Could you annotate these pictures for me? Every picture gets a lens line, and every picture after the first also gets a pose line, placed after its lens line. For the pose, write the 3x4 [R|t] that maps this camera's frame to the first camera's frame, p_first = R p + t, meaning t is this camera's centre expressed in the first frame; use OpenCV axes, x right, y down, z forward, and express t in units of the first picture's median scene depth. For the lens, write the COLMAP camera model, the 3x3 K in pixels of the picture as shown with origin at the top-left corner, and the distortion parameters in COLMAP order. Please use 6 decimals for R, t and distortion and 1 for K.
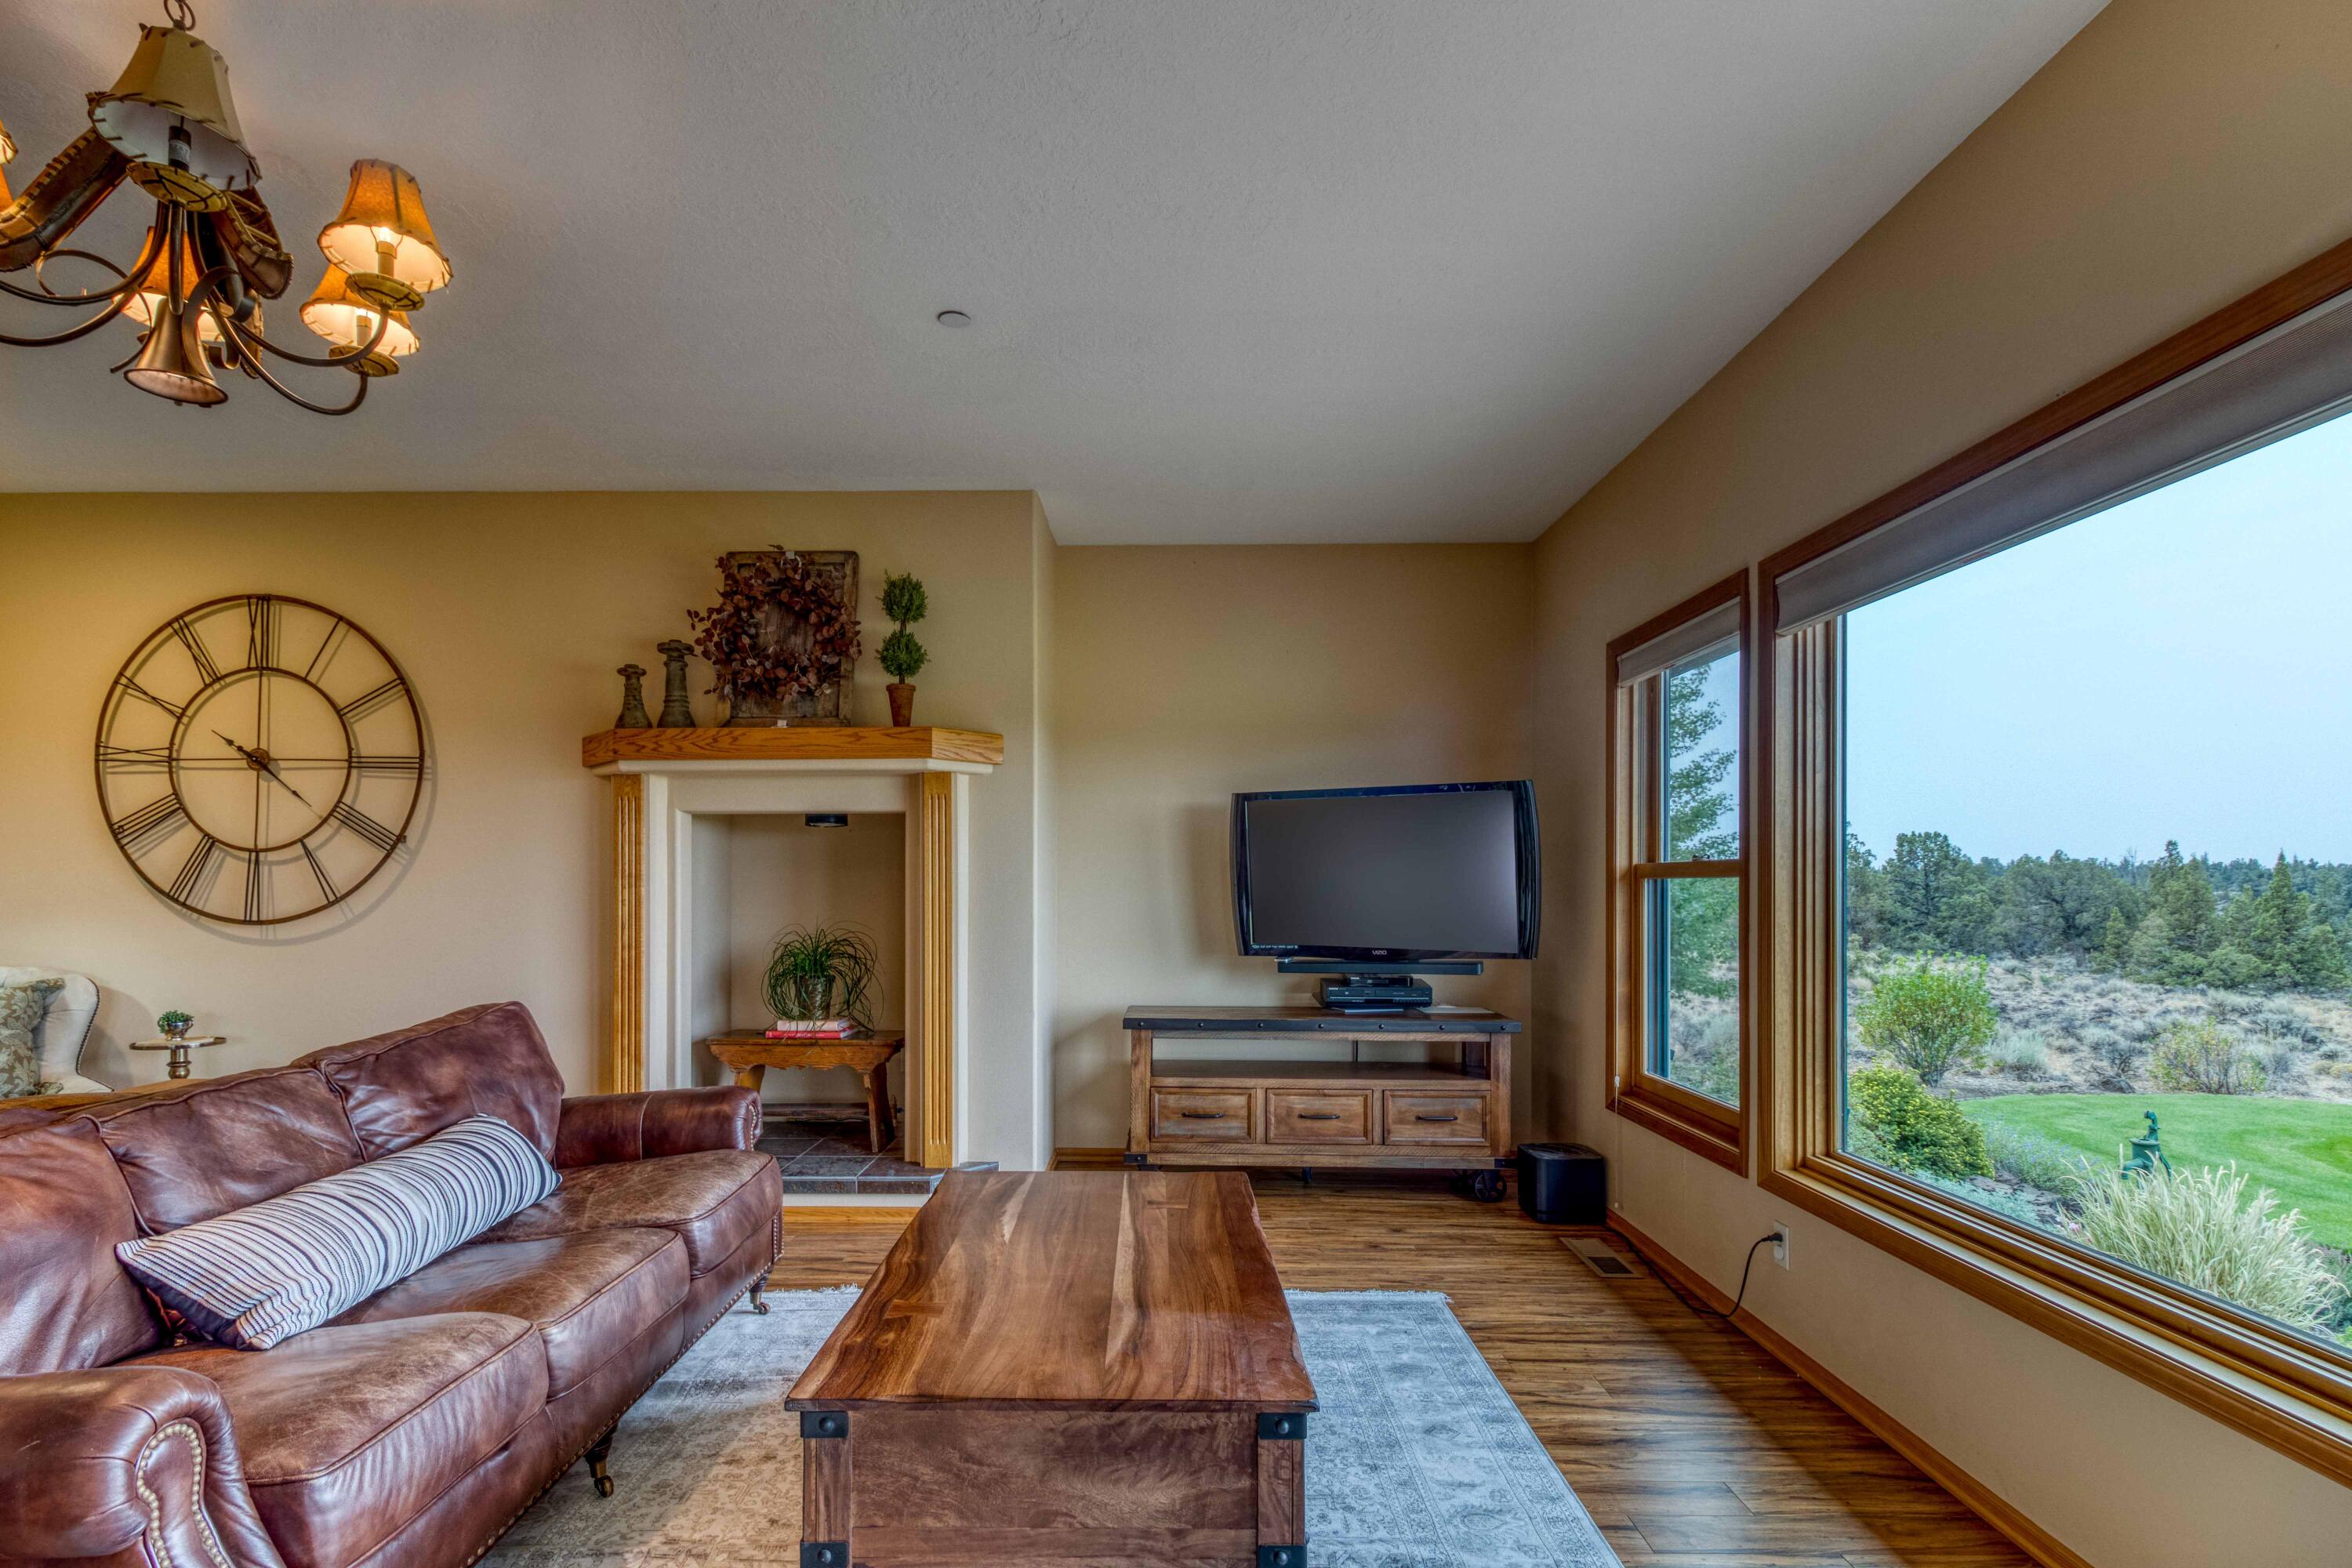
lens RADIAL K [[1094.6, 0, 1151.8], [0, 1094.6, 890.0], [0, 0, 1]] dist [0.008416, -0.005987]
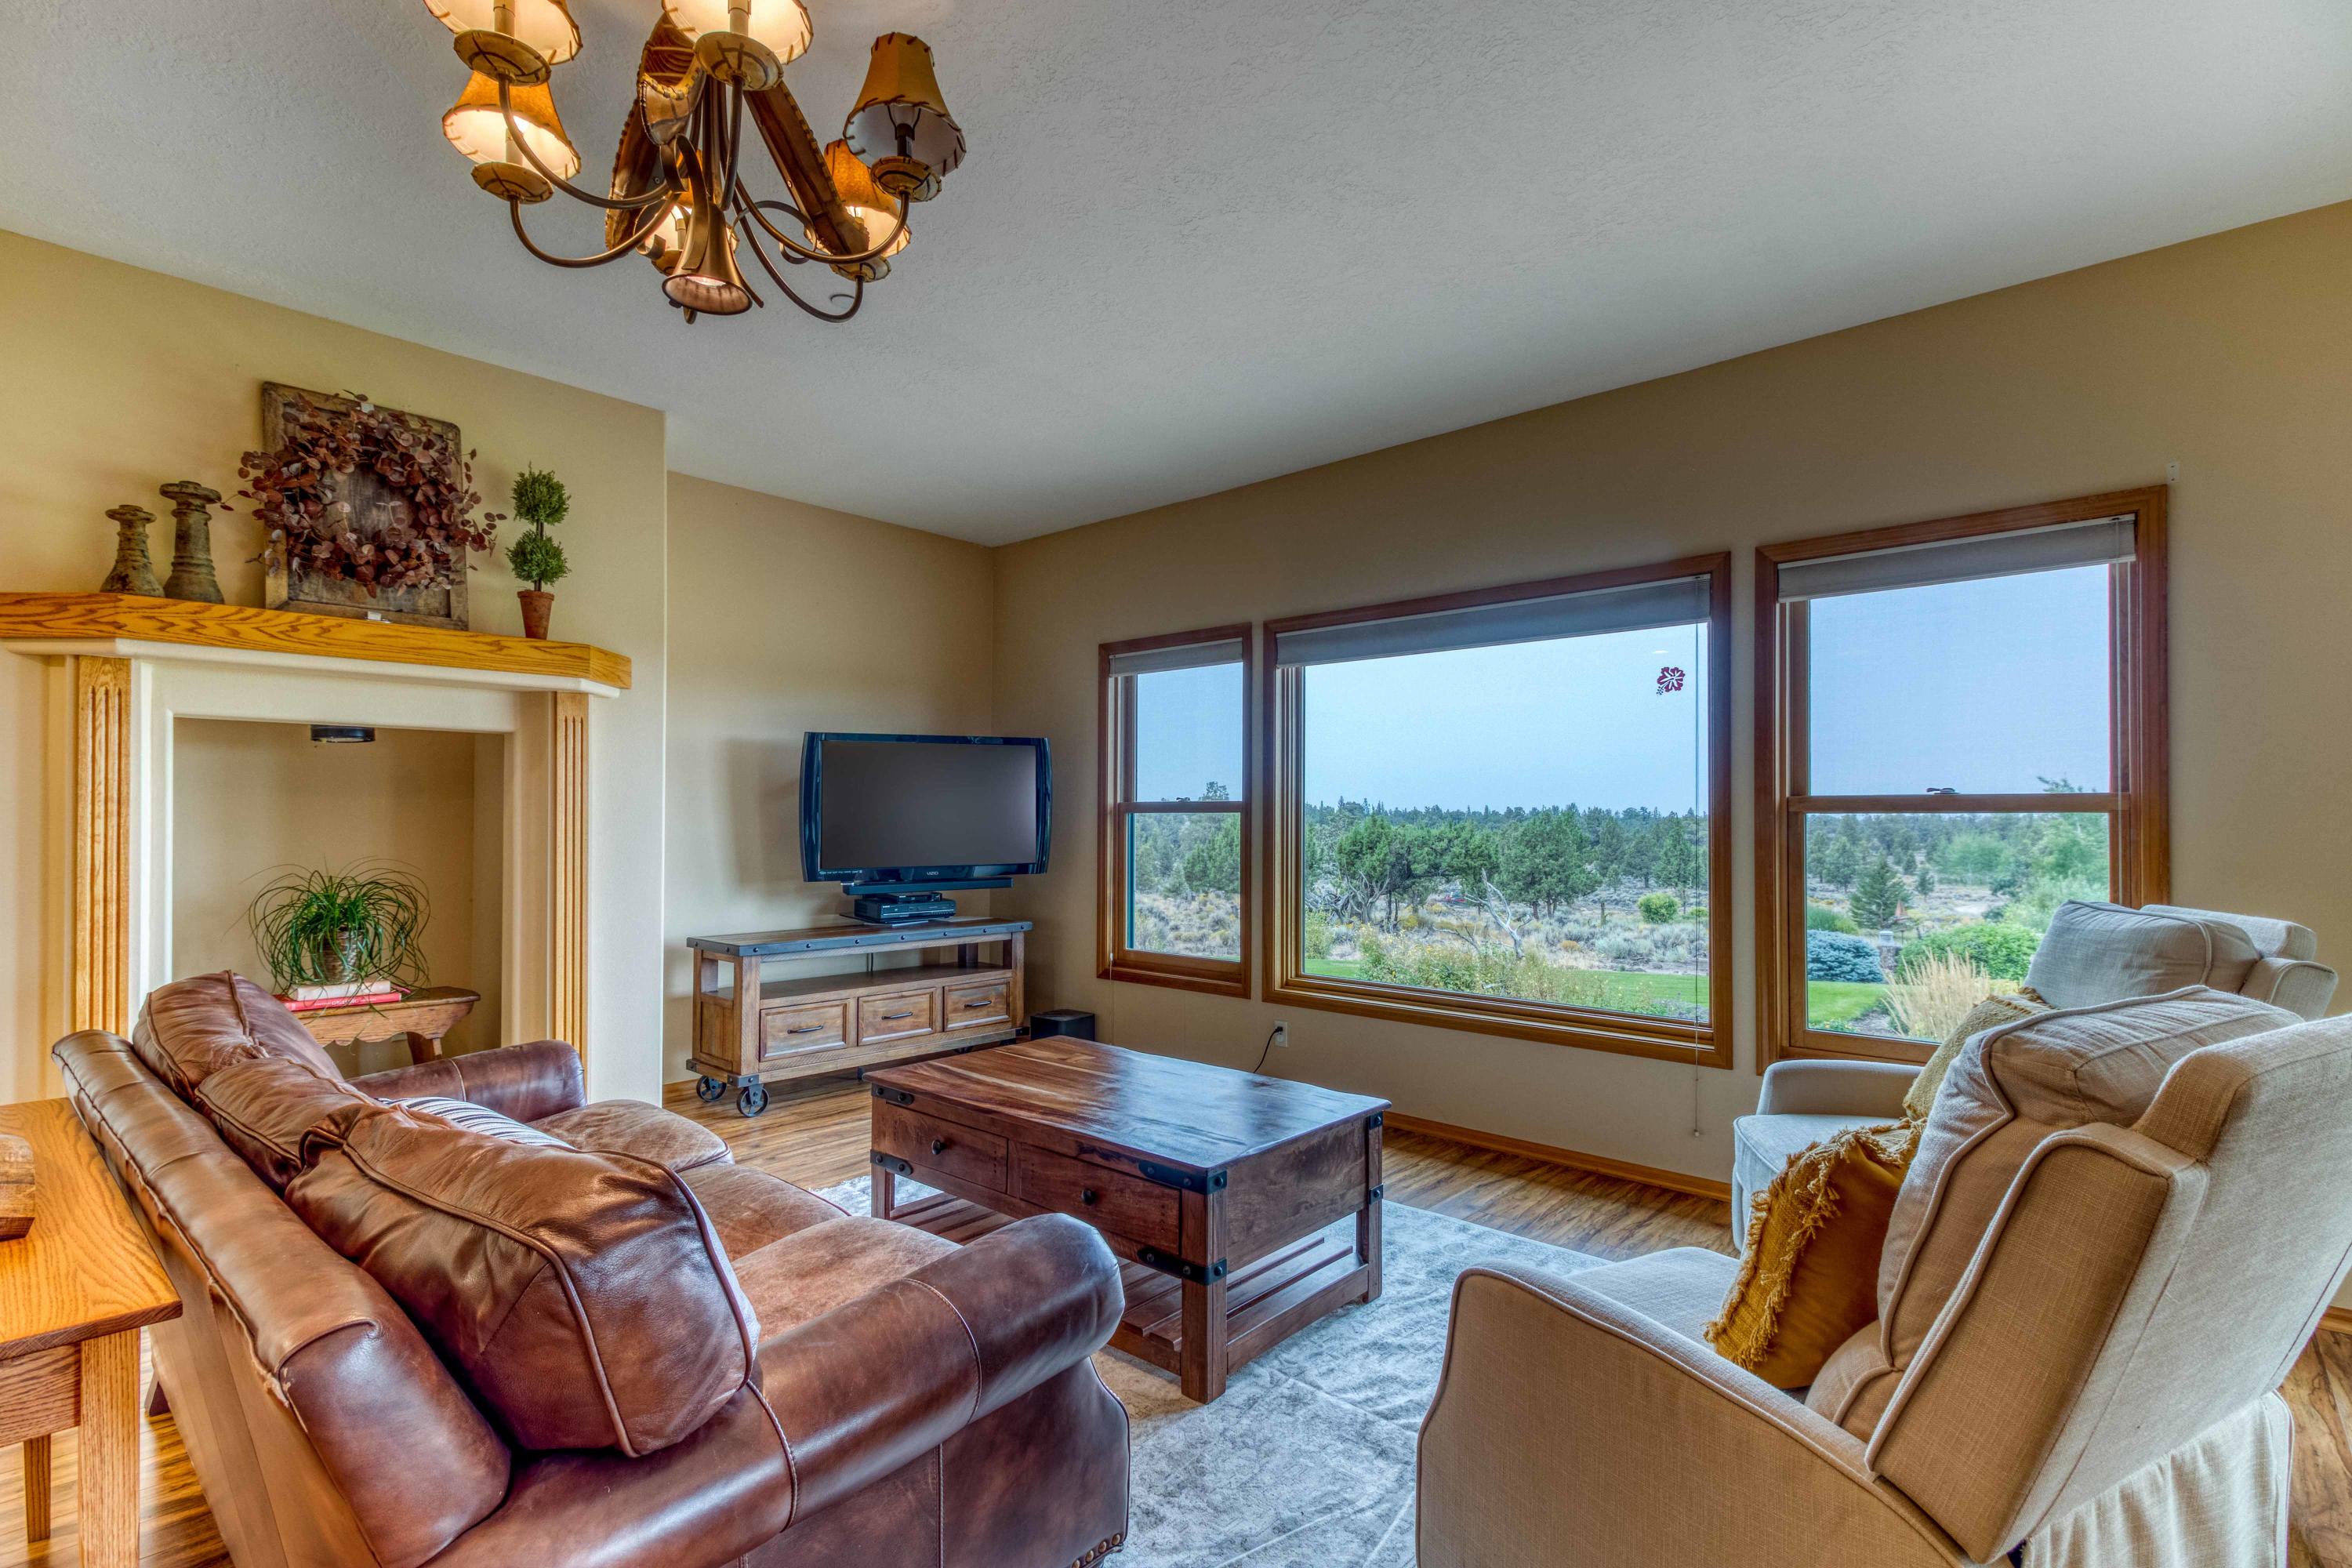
lens RADIAL K [[1094.6, 0, 1140.1], [0, 1094.6, 816.6], [0, 0, 1]] dist [0.008416, -0.005987]
pose [[0.666811, 0.003605, 0.745218, -0.547110], [-0.000106, 0.999989, -0.004743, 0.000688], [-0.745227, 0.003084, 0.666804, 0.031037]]
